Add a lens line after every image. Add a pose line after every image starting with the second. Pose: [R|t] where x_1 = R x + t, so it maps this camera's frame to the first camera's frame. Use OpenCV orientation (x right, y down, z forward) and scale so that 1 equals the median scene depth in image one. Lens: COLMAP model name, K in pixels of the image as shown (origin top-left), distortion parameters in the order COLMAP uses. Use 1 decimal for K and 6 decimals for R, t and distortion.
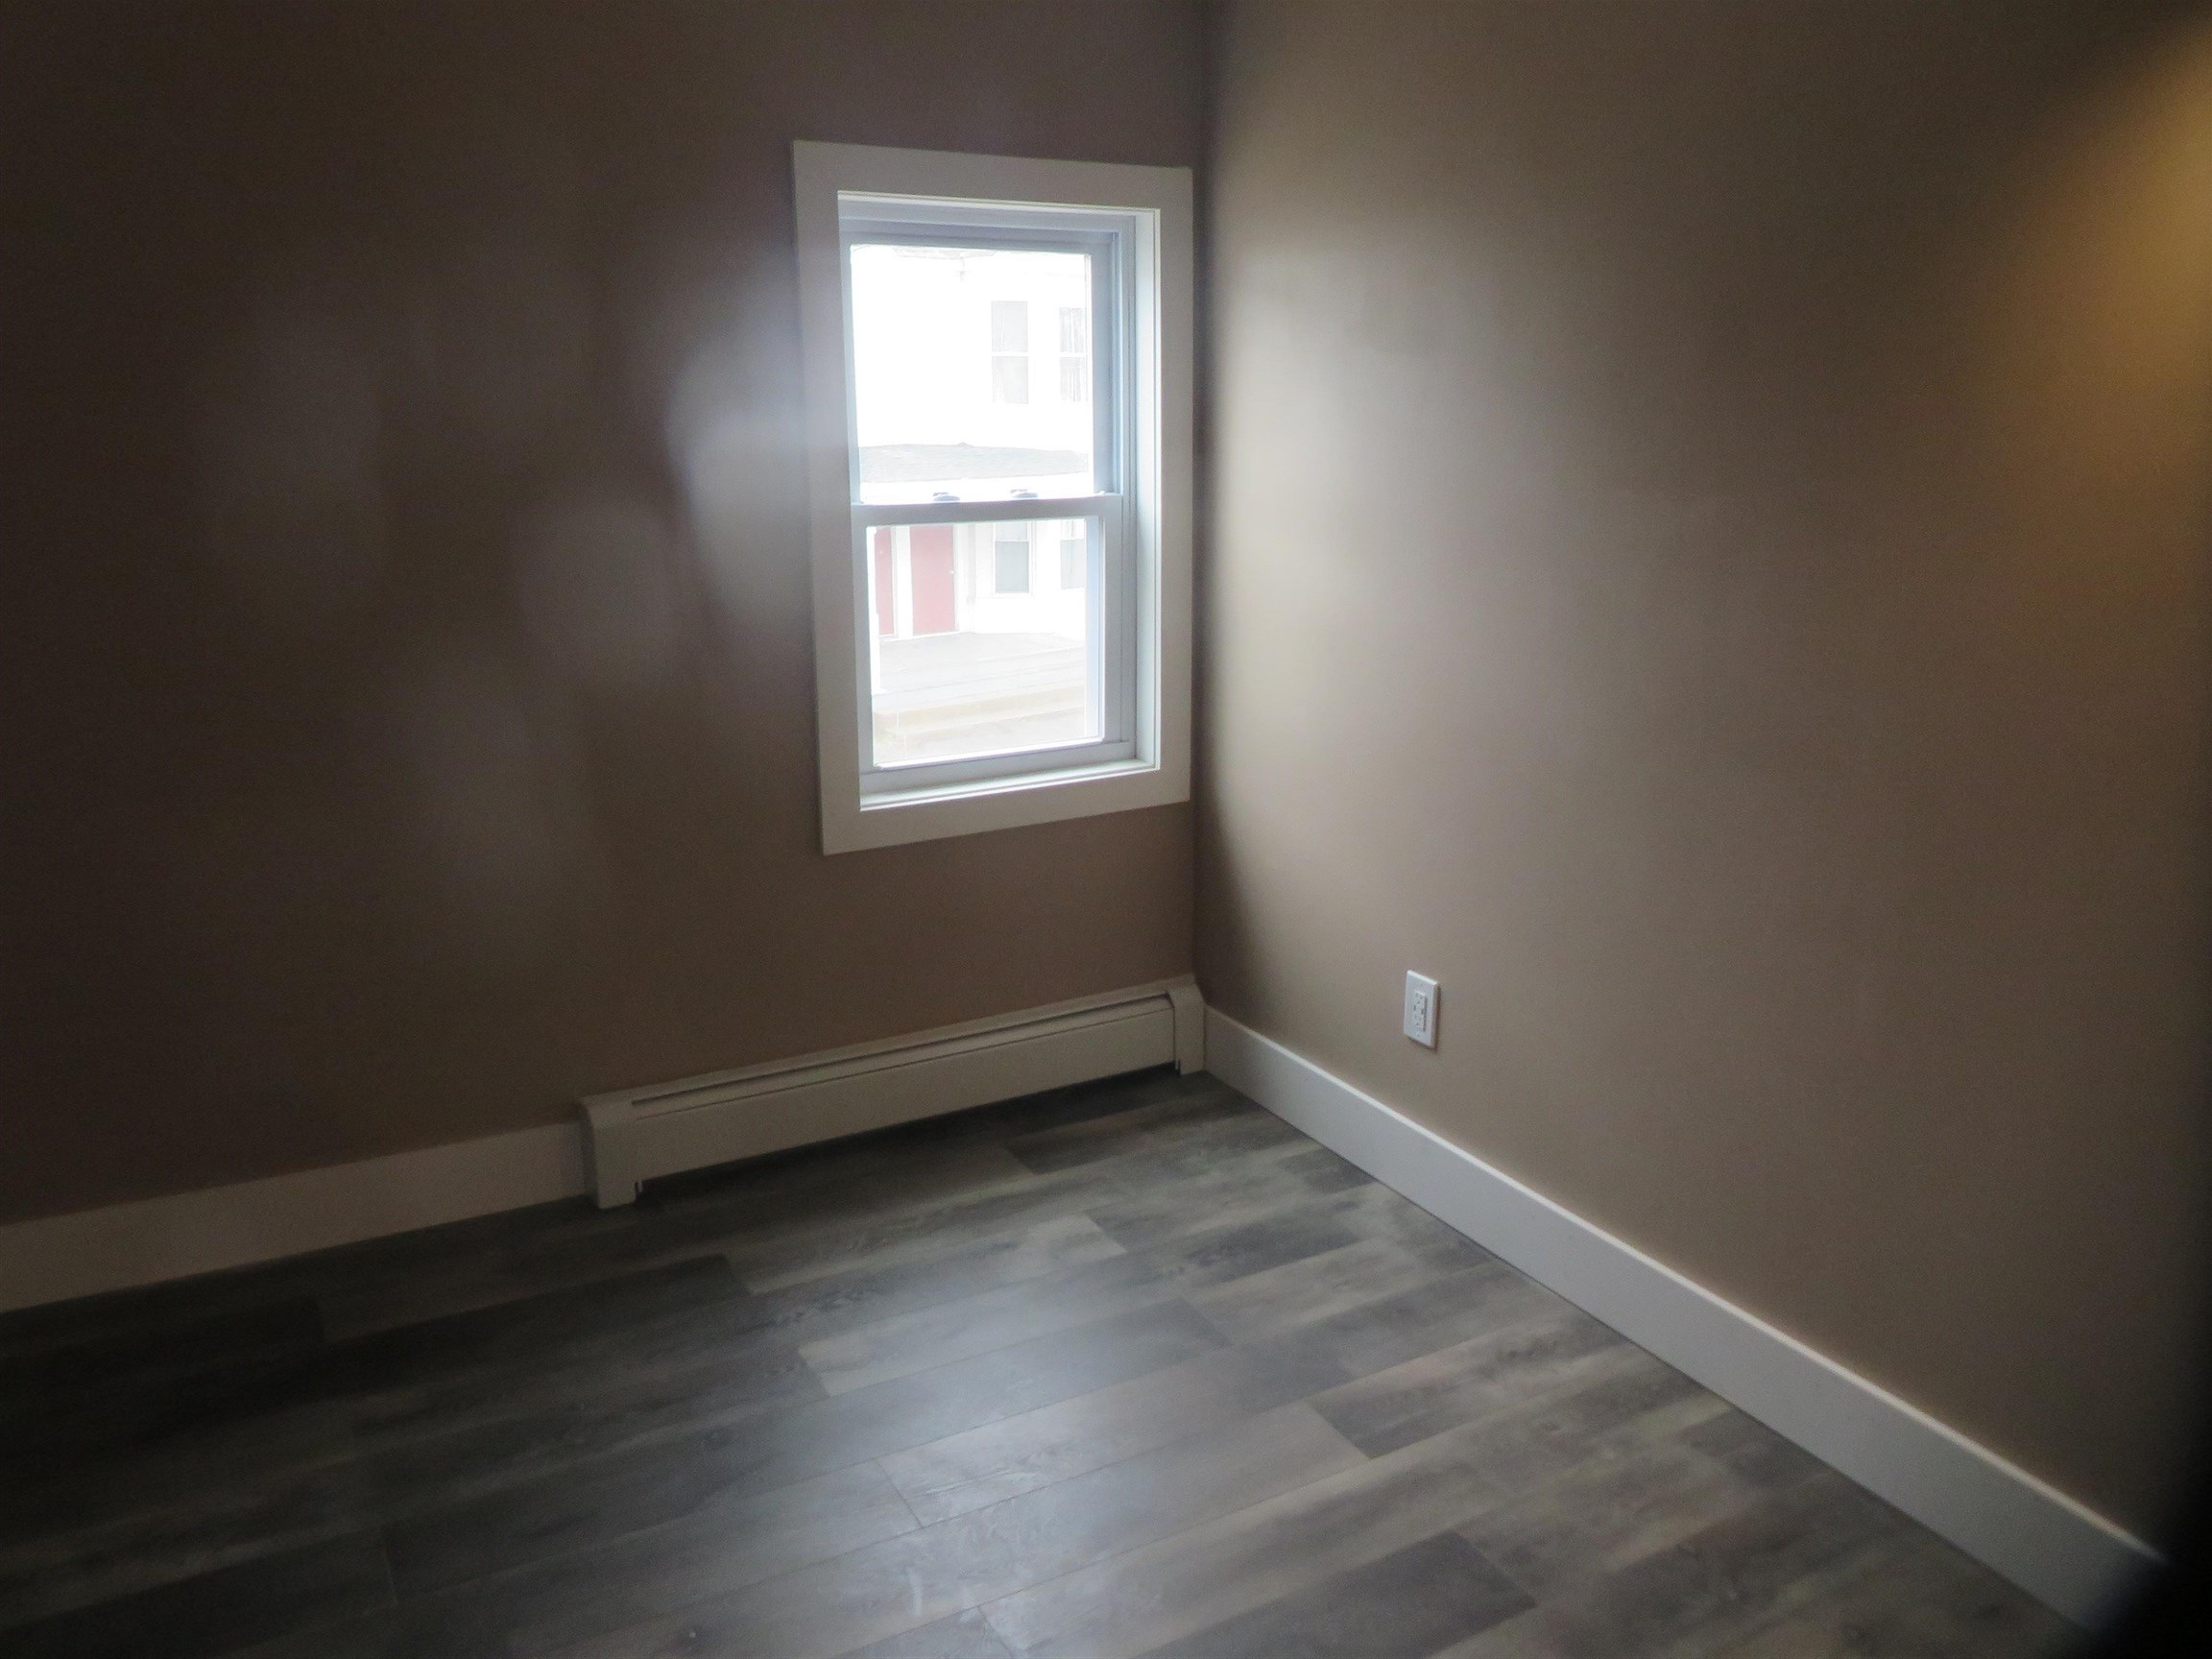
lens RADIAL K [[1722.2, 0, 1106.0], [0, 1722.2, 829.5], [0, 0, 1]] dist [0.104928, -0.000493]
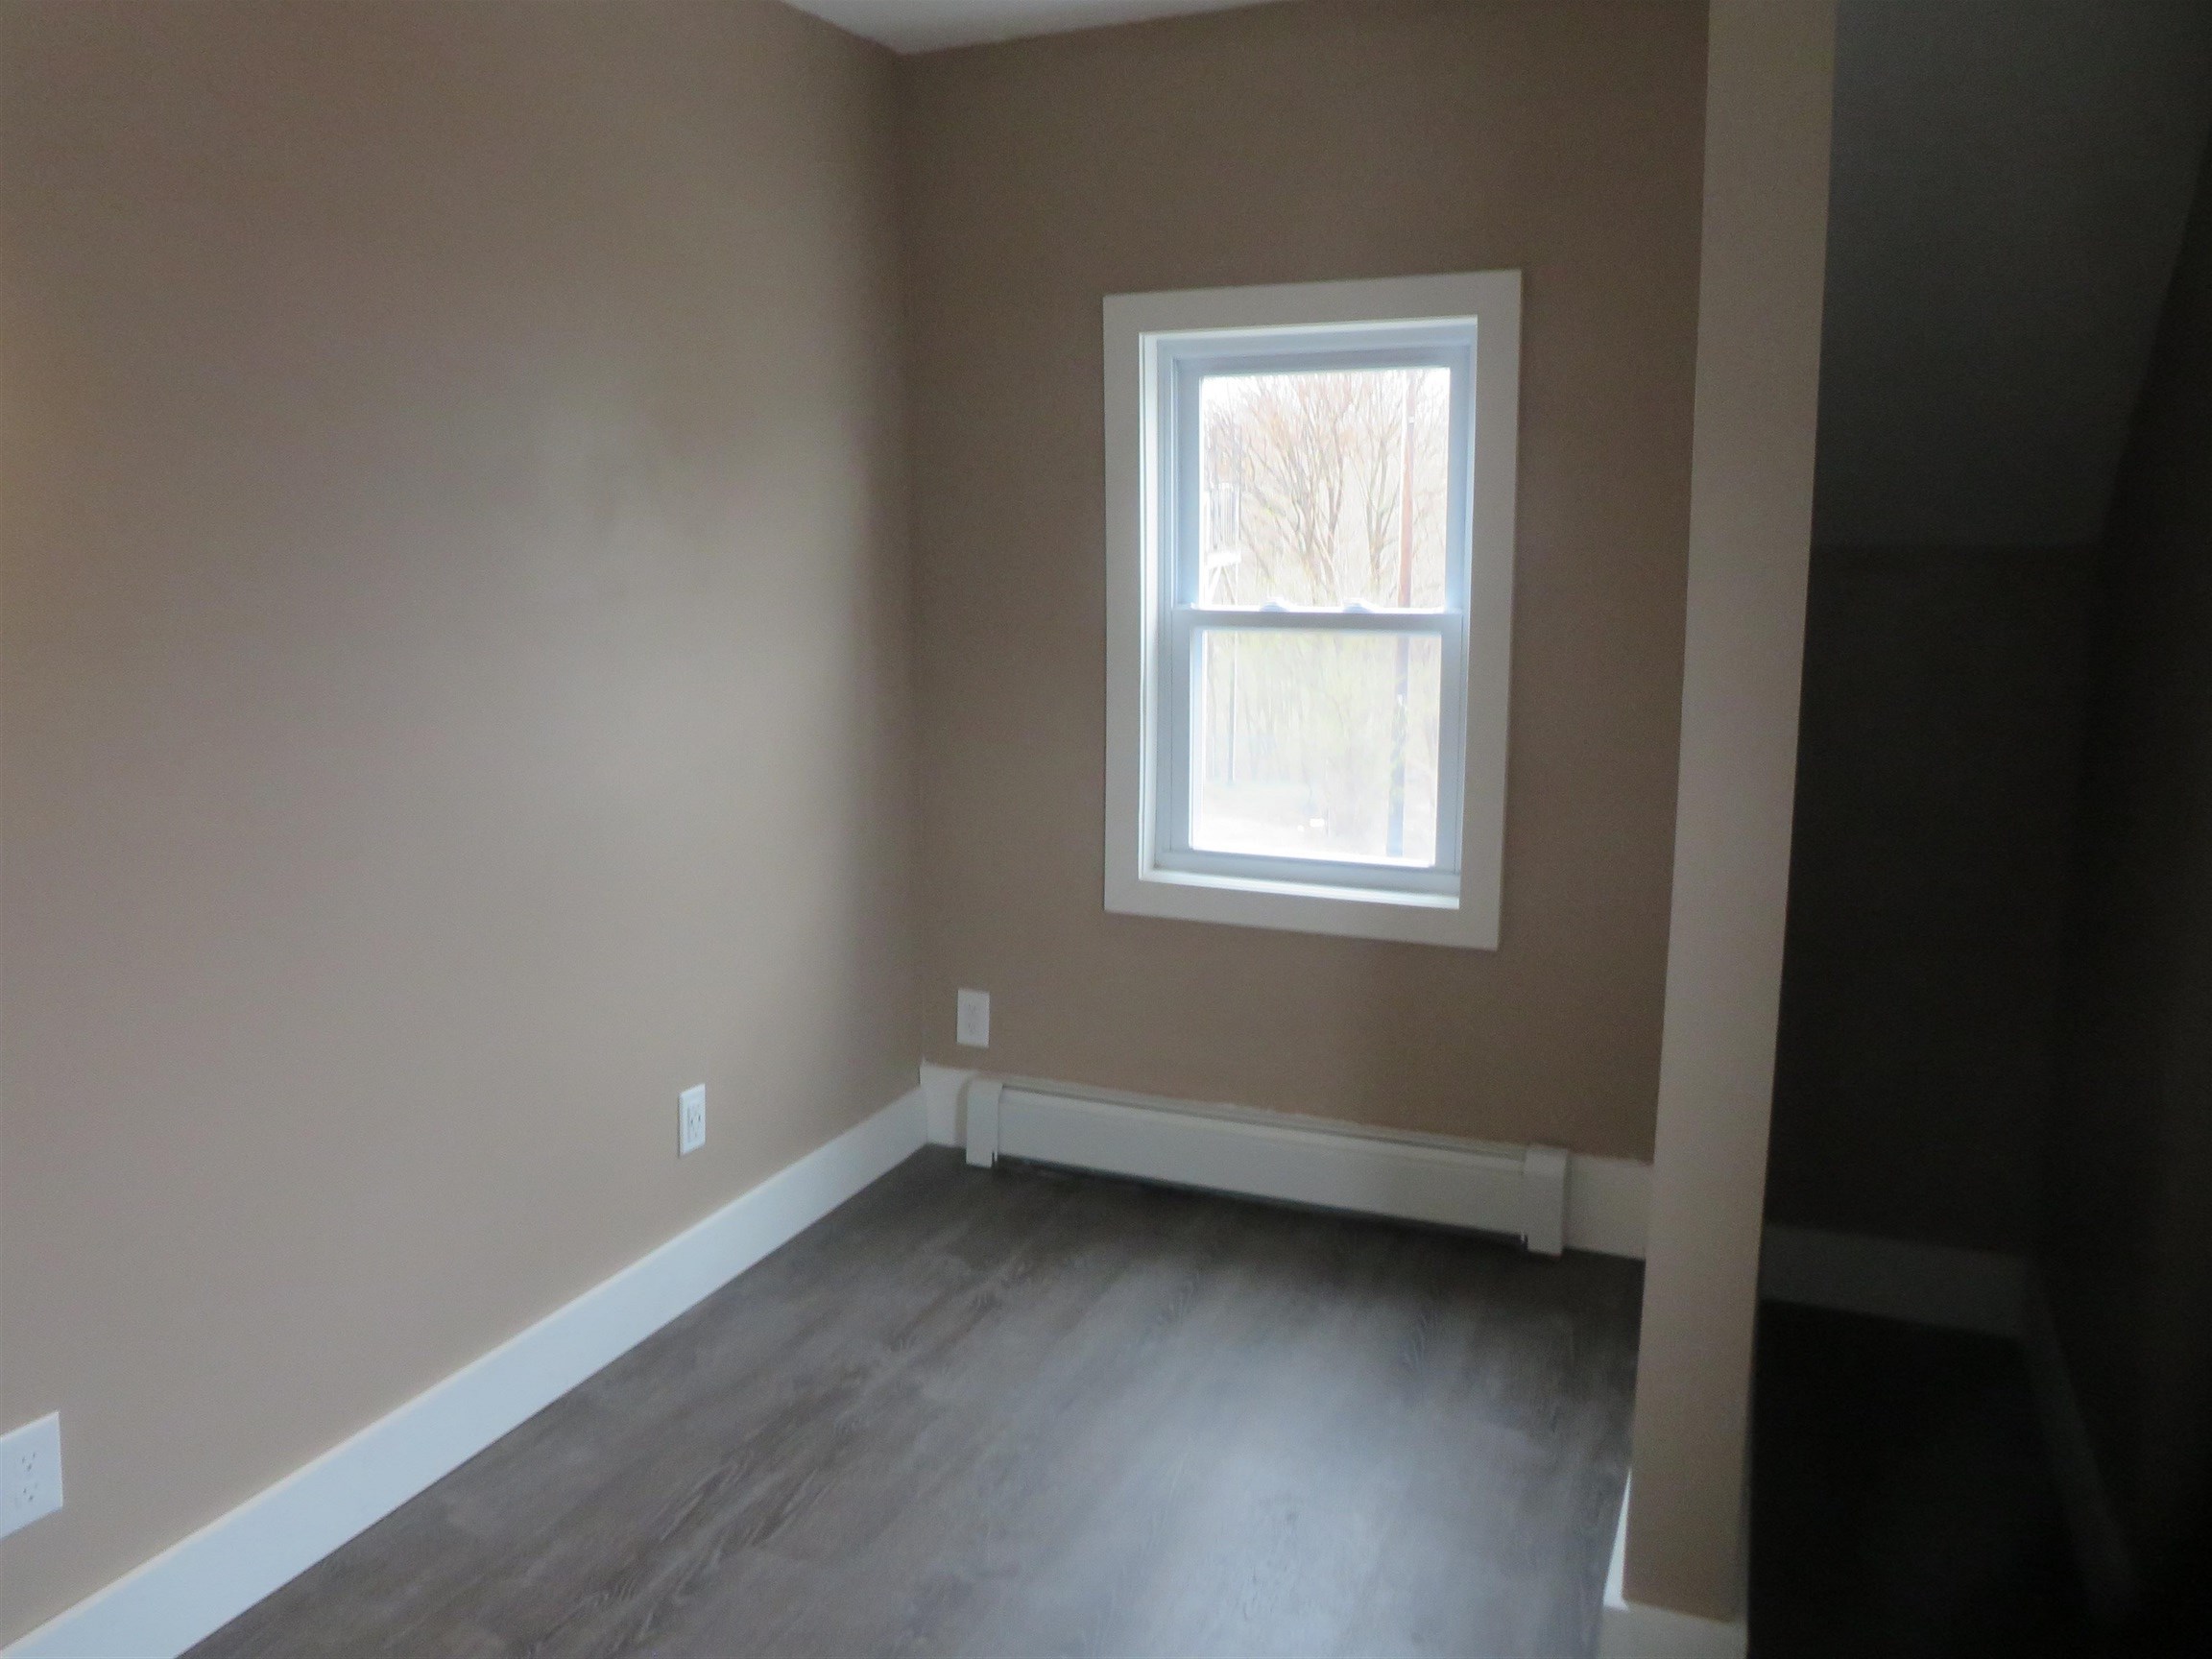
lens RADIAL K [[1722.2, 0, 1106.0], [0, 1722.2, 829.5], [0, 0, 1]] dist [0.104928, -0.000493]
pose [[0.605645, 0.158143, -0.779862, 0.673086], [-0.194444, 0.979755, 0.047672, -0.088863], [0.771612, 0.122767, 0.624134, 0.285577]]
